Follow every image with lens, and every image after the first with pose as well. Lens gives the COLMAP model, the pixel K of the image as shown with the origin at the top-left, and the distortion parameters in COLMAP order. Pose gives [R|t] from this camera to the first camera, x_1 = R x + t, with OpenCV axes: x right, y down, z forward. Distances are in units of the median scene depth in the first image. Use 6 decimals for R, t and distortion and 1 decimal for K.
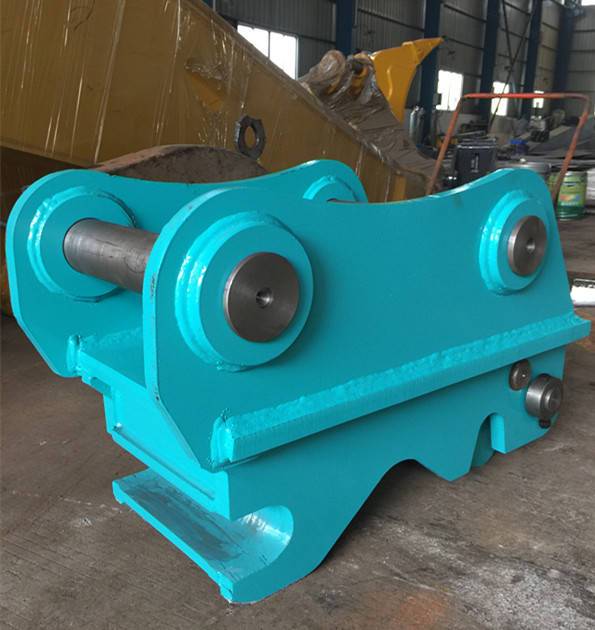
lens RADIAL K [[699.2, 0, 297.5], [0, 699.2, 315.0], [0, 0, 1]] dist [0.127759, -0.227101]
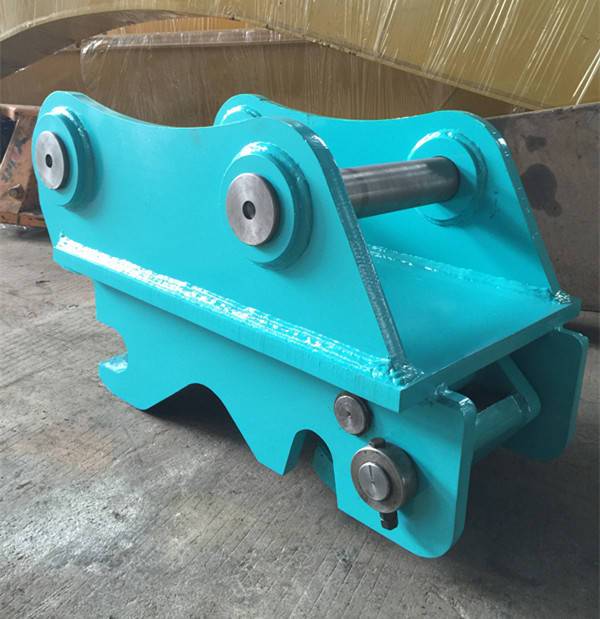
lens RADIAL K [[699.1, 0, 289.4], [0, 699.1, 250.7], [0, 0, 1]] dist [0.059279, -0.024914]
pose [[0.110887, 0.262586, -0.958516, 1.101925], [-0.300272, 0.928242, 0.219555, -0.240967], [0.947386, 0.263469, 0.181777, 0.886728]]
